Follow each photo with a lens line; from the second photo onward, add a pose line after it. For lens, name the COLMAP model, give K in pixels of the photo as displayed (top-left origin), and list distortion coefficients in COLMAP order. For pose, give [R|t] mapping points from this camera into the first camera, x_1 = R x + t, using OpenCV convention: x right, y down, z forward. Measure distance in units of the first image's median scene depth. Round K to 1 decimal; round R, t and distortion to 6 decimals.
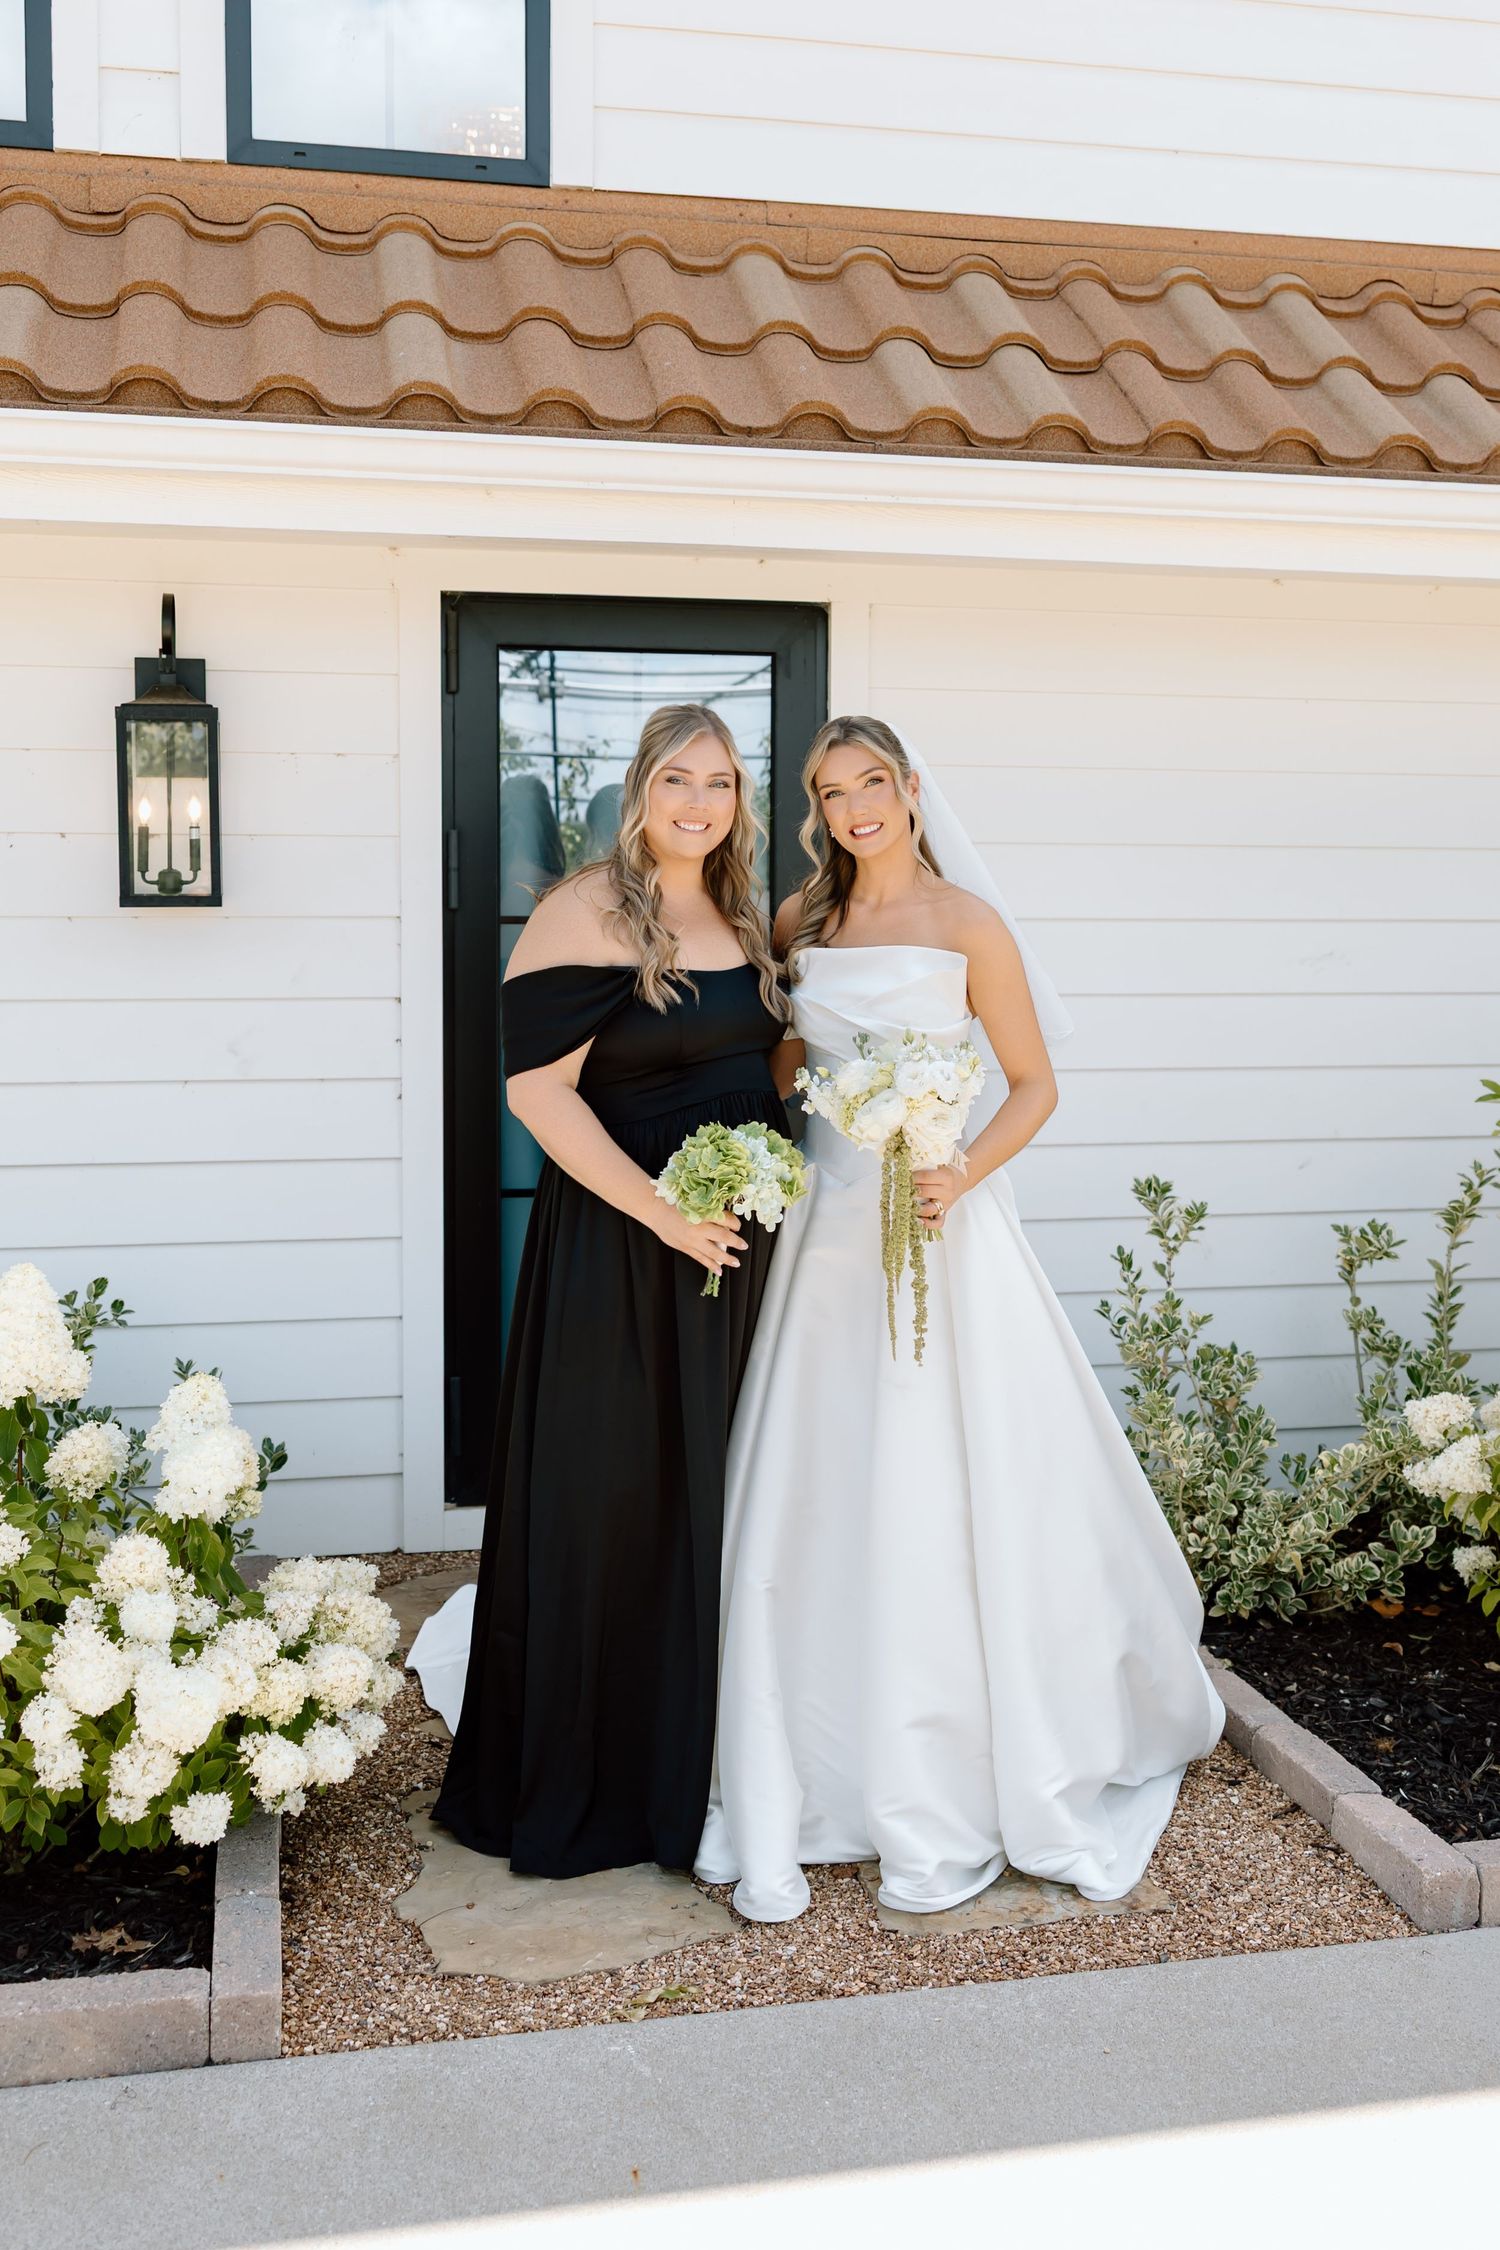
lens RADIAL K [[2362.3, 0, 798.1], [0, 2362.3, 1015.1], [0, 0, 1]] dist [0.005378, 0.015459]
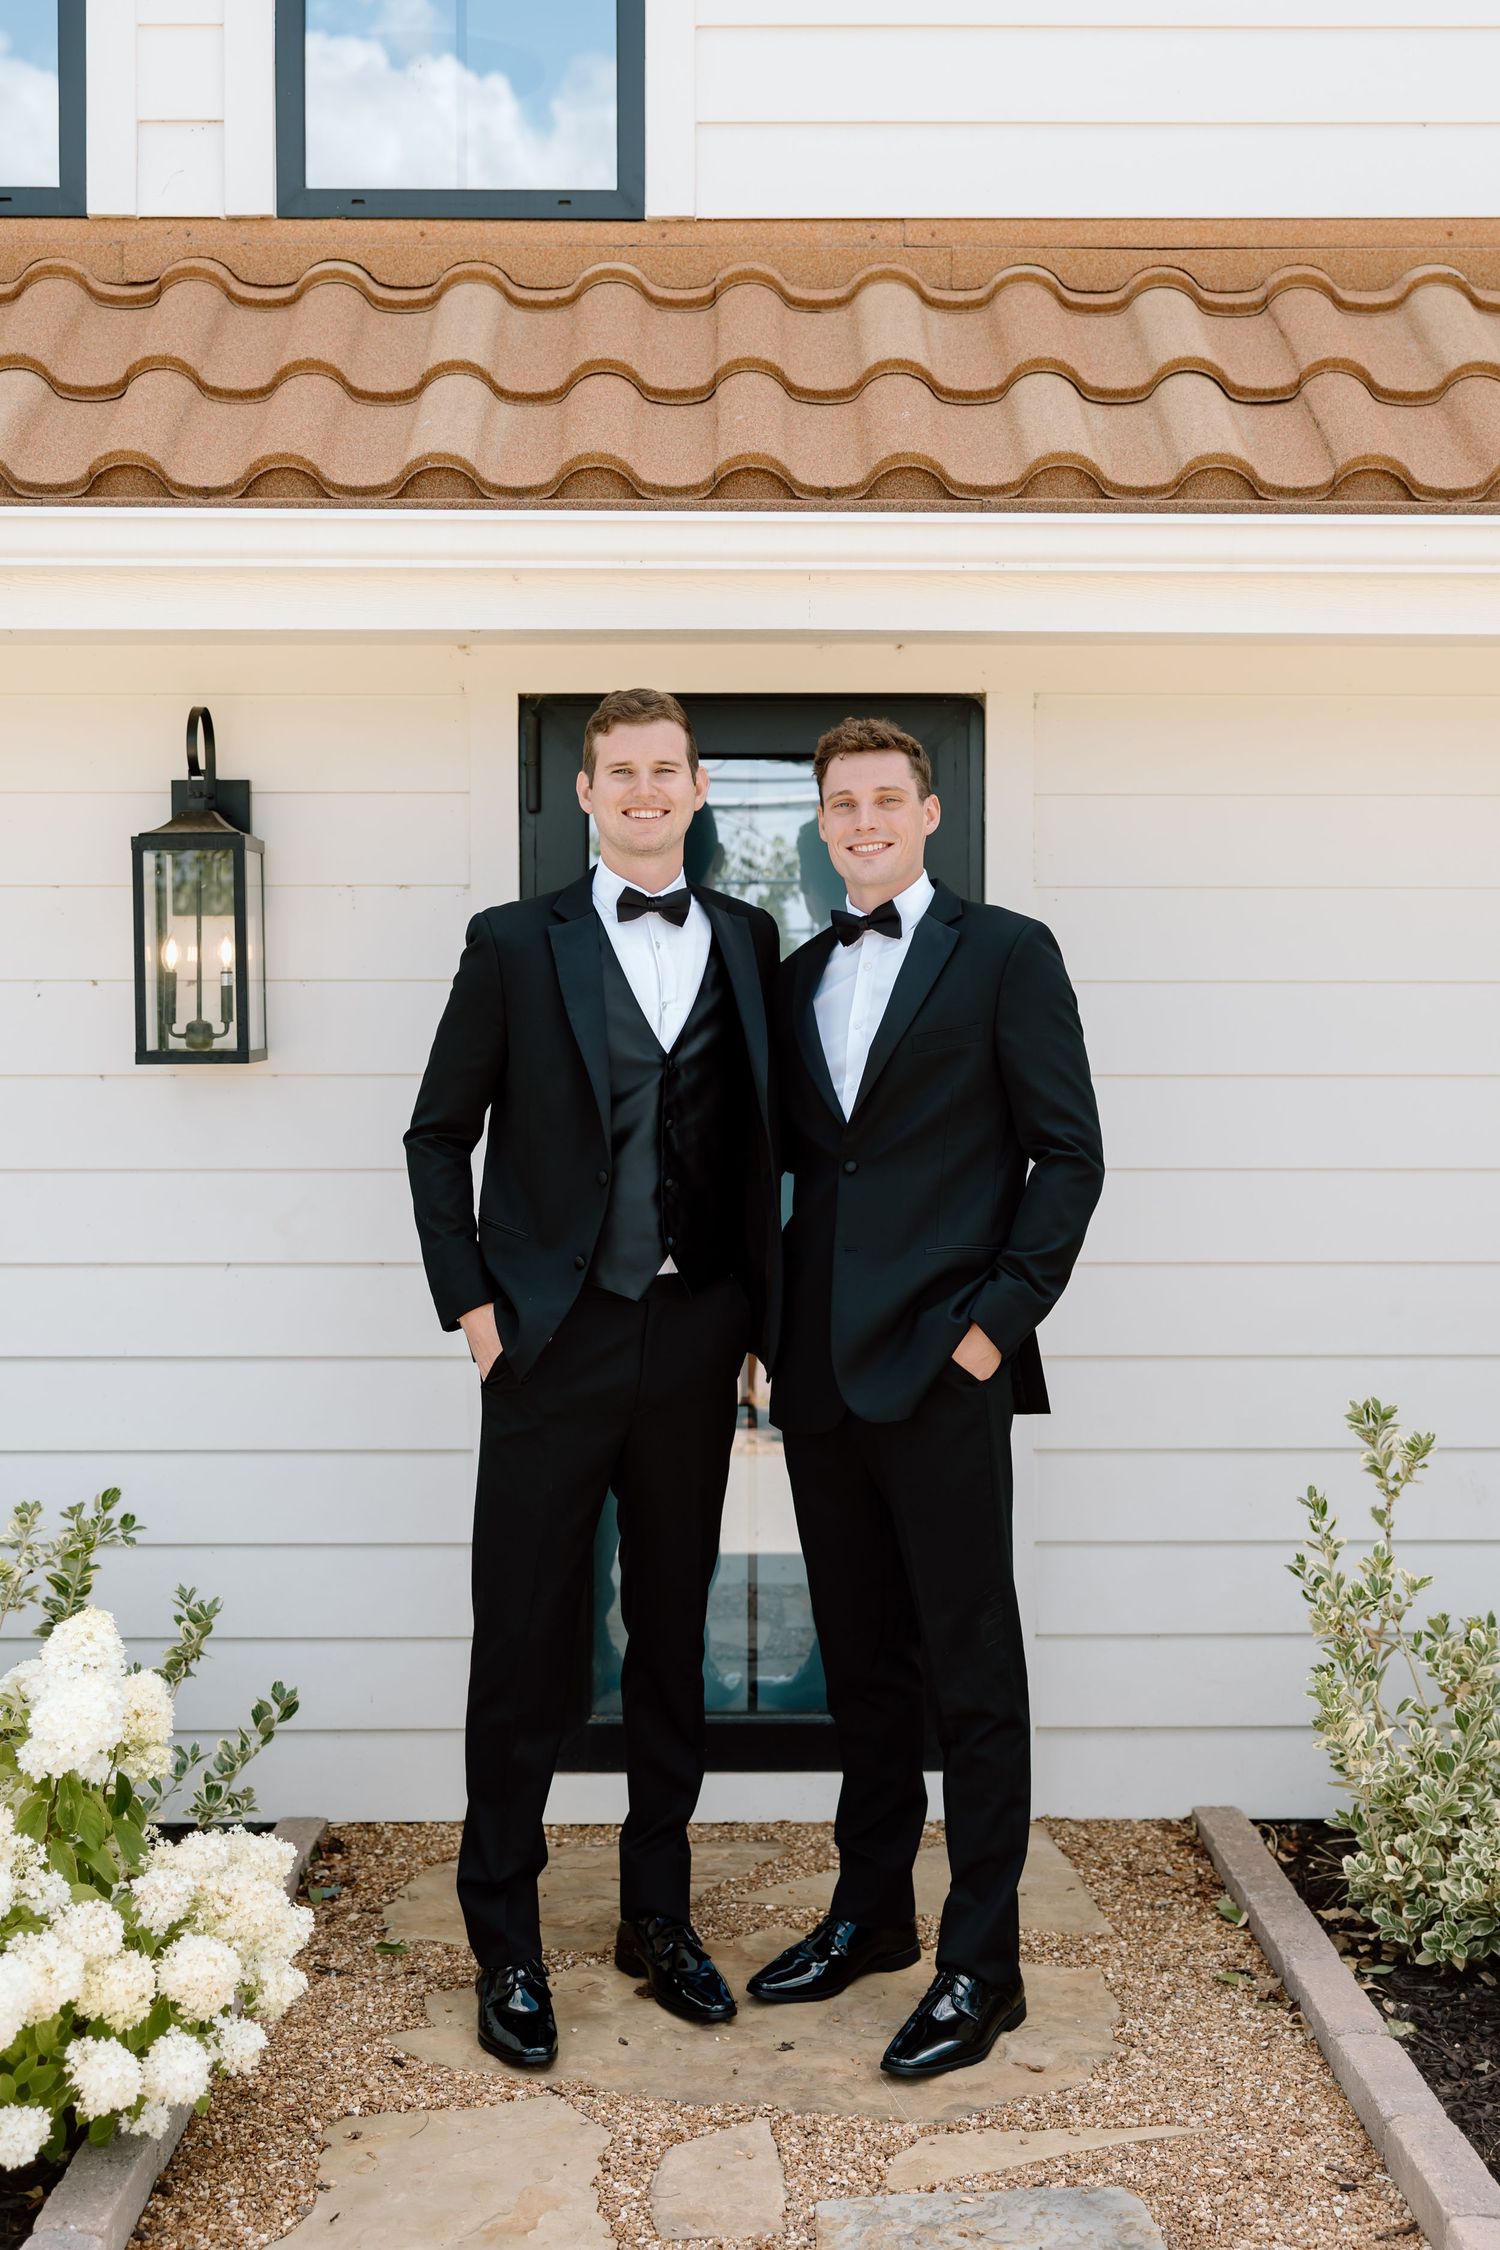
lens RADIAL K [[2760.3, 0, 801.4], [0, 2760.3, 1079.3], [0, 0, 1]] dist [0.001213, 0.007846]
pose [[0.977427, -0.001226, -0.211272, 0.167974], [-0.006310, 0.999368, -0.034991, -0.005685], [0.211181, 0.035534, 0.976801, 0.051578]]
